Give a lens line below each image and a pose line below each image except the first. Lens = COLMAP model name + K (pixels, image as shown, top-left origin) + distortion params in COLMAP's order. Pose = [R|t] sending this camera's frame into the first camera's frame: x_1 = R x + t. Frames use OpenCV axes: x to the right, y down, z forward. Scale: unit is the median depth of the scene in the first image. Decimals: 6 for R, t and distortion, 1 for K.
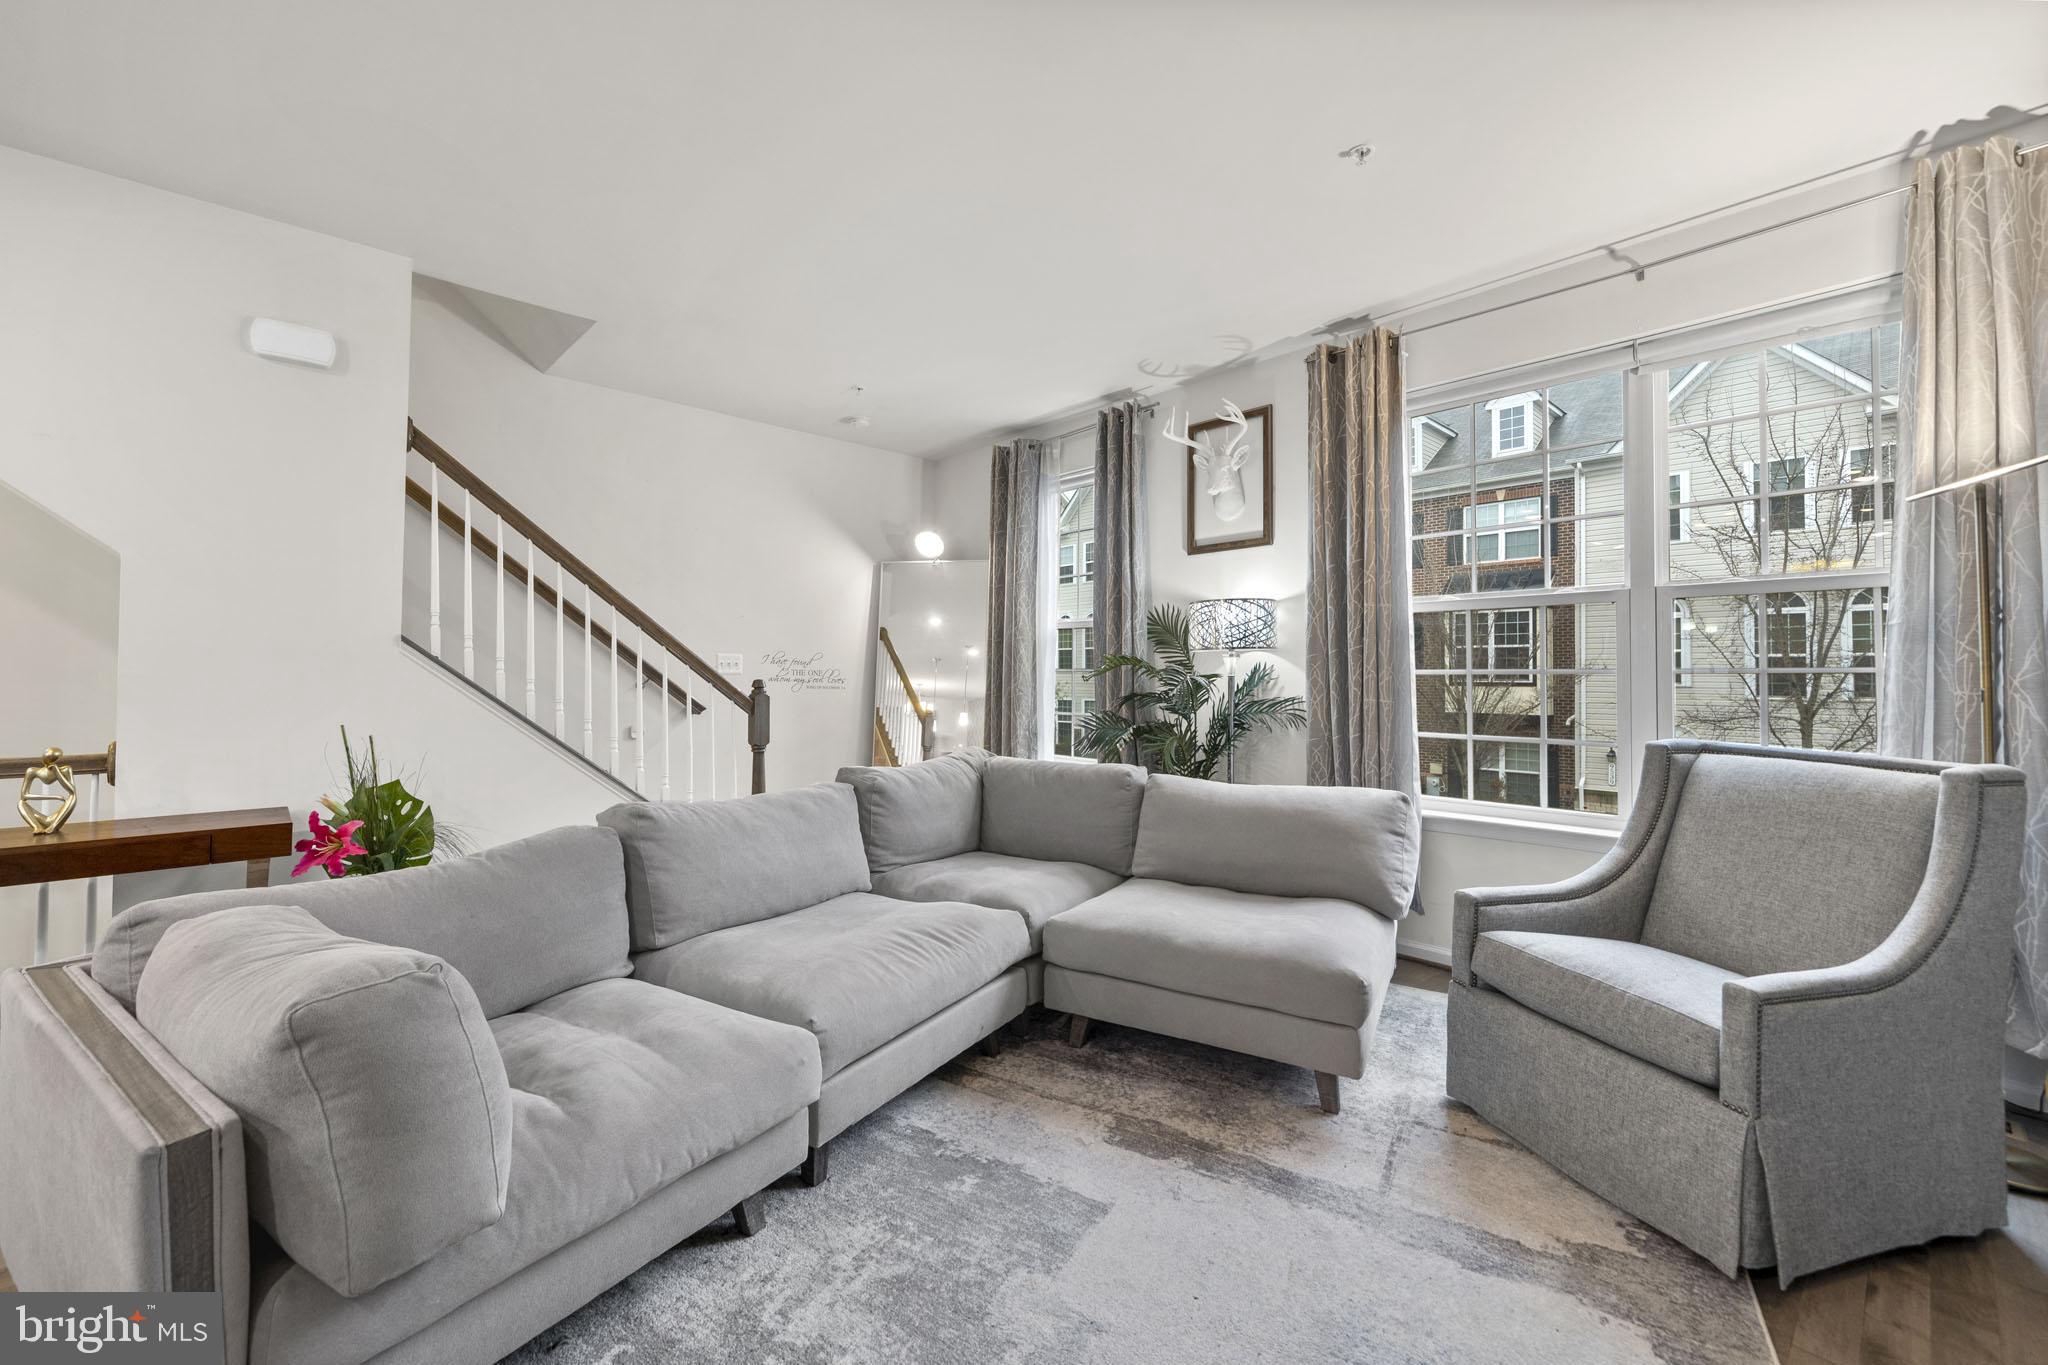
lens RADIAL K [[832.5, 0, 996.7], [0, 832.5, 664.4], [0, 0, 1]] dist [0.000540, 0.000015]
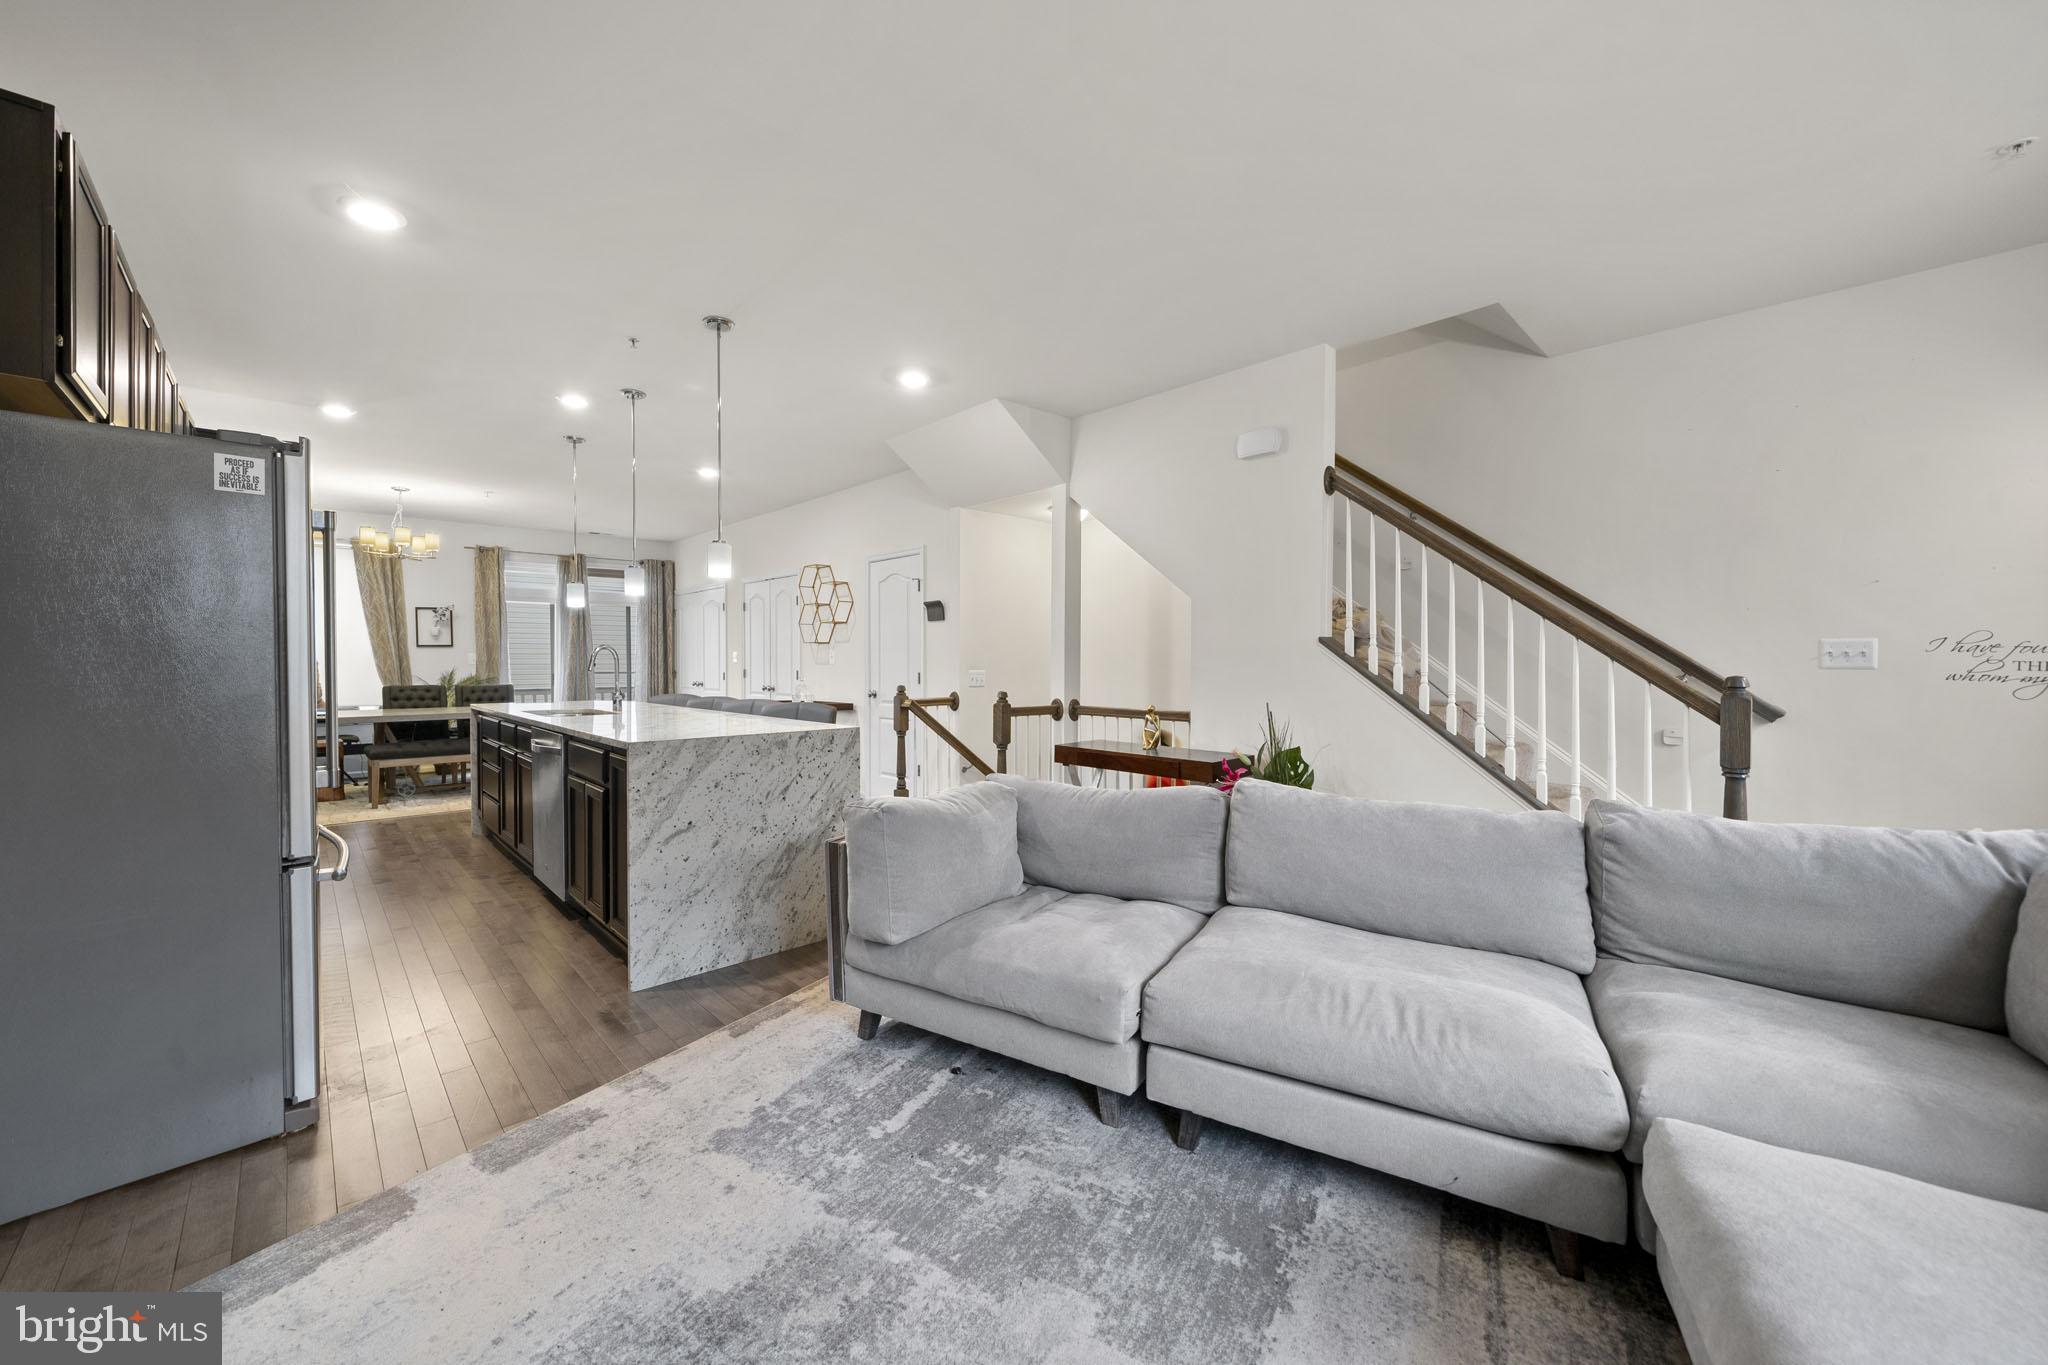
lens RADIAL K [[783.0, 0, 1015.4], [0, 783.0, 667.9], [0, 0, 1]] dist [-0.001342, -0.000091]
pose [[0.022567, 0.004919, -0.999733, 0.653232], [0.007536, 0.999959, 0.005090, 0.003421], [0.999717, -0.007648, 0.022529, 0.645934]]
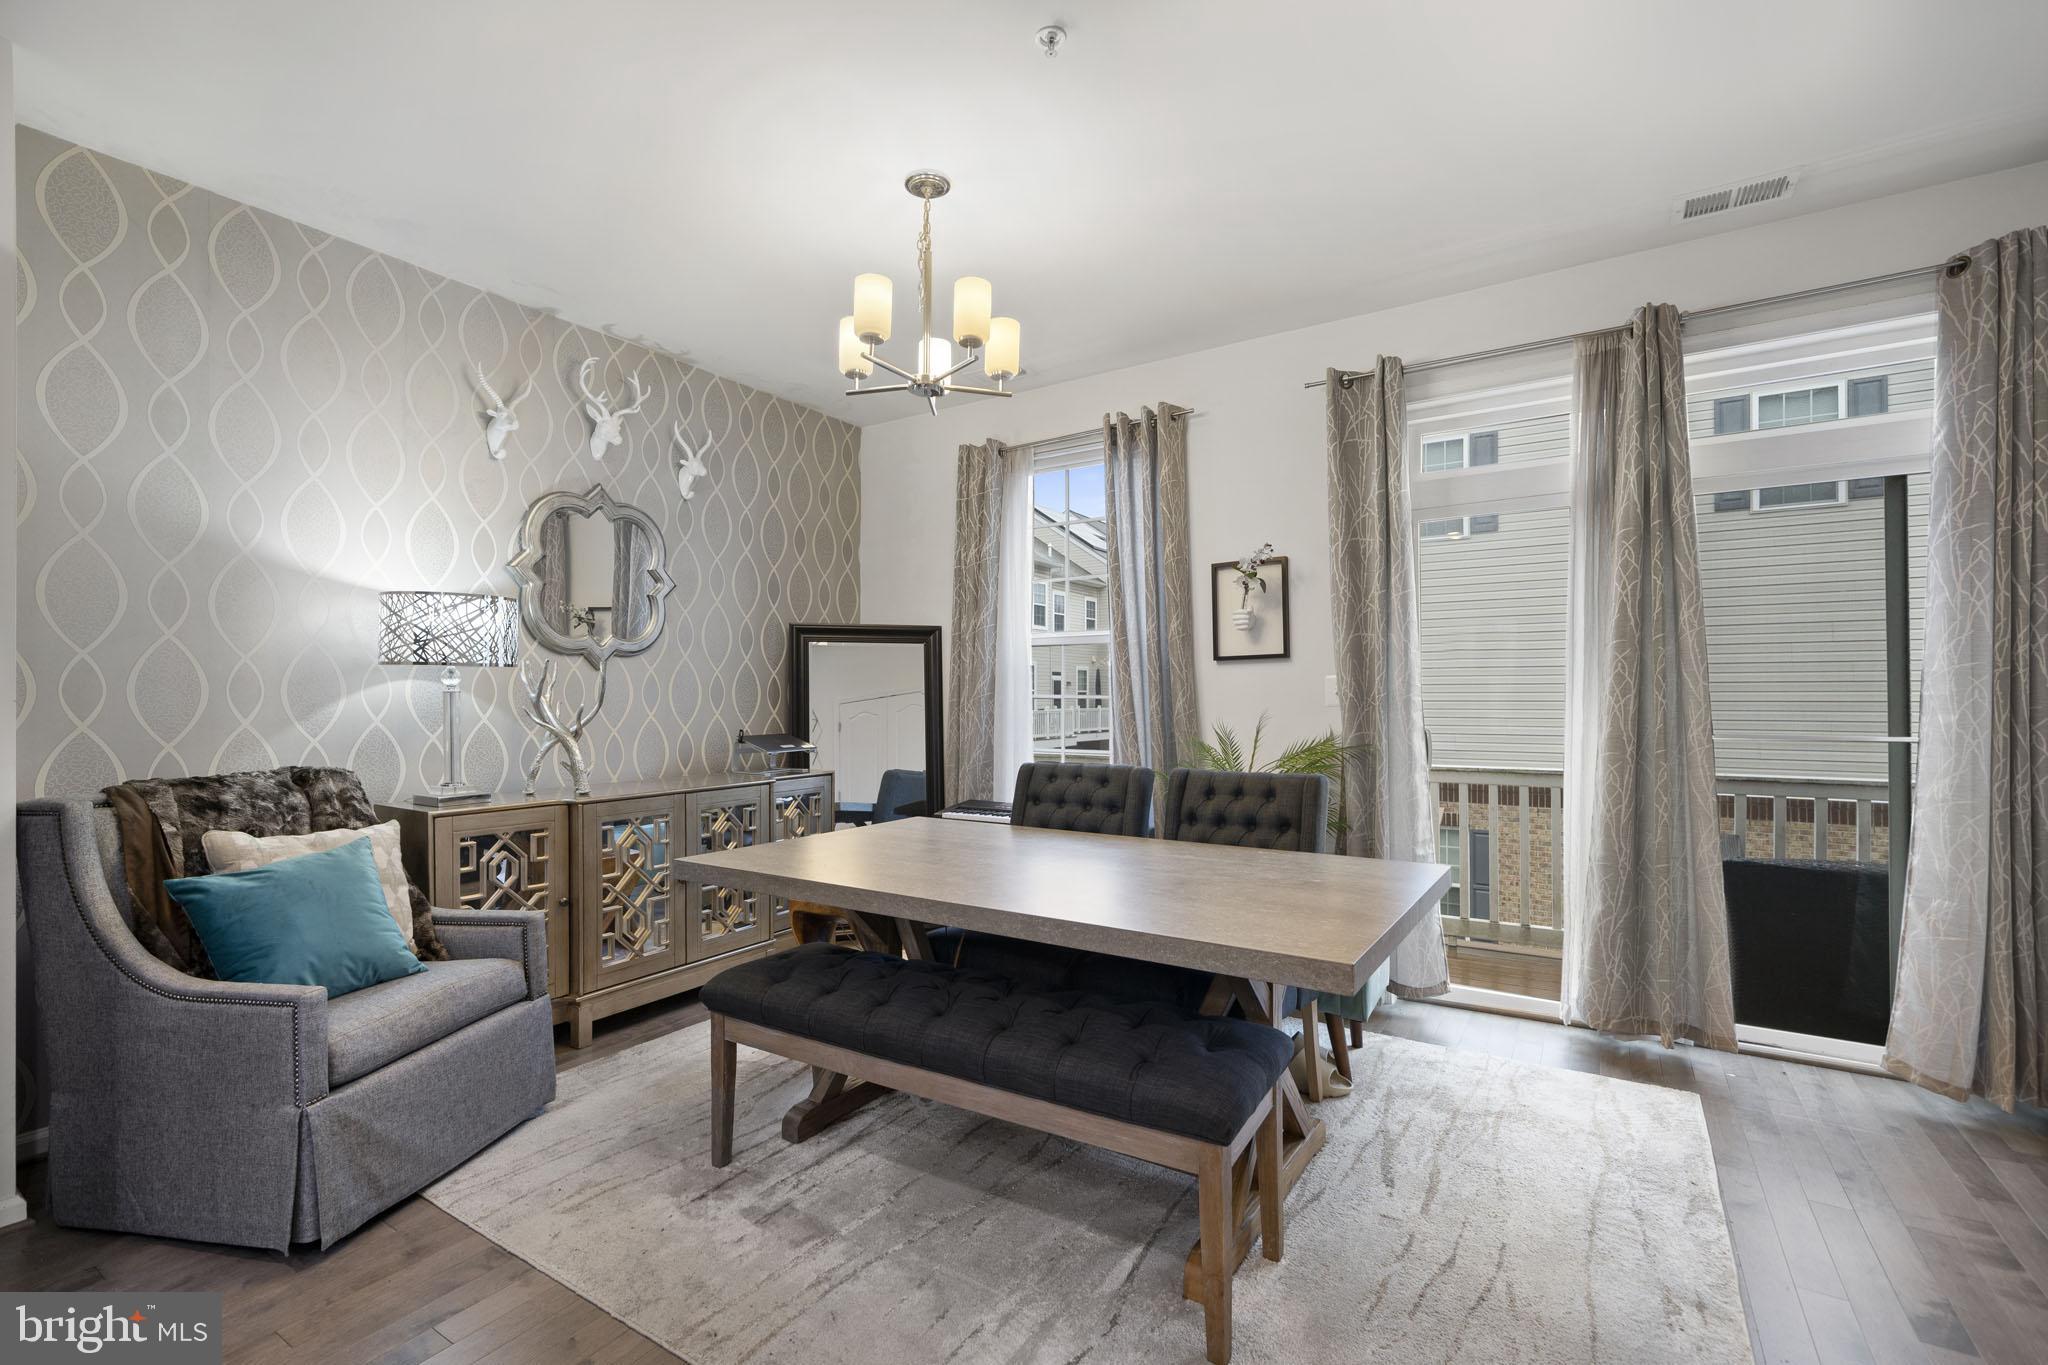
lens RADIAL K [[913.4, 0, 990.9], [0, 913.4, 693.4], [0, 0, 1]] dist [-0.001845, -0.000251]
pose [[-0.969419, -0.001179, -0.245407, -2.193350], [0.001618, 0.999936, -0.011196, -0.018459], [0.245405, -0.011251, -0.969355, -0.477794]]
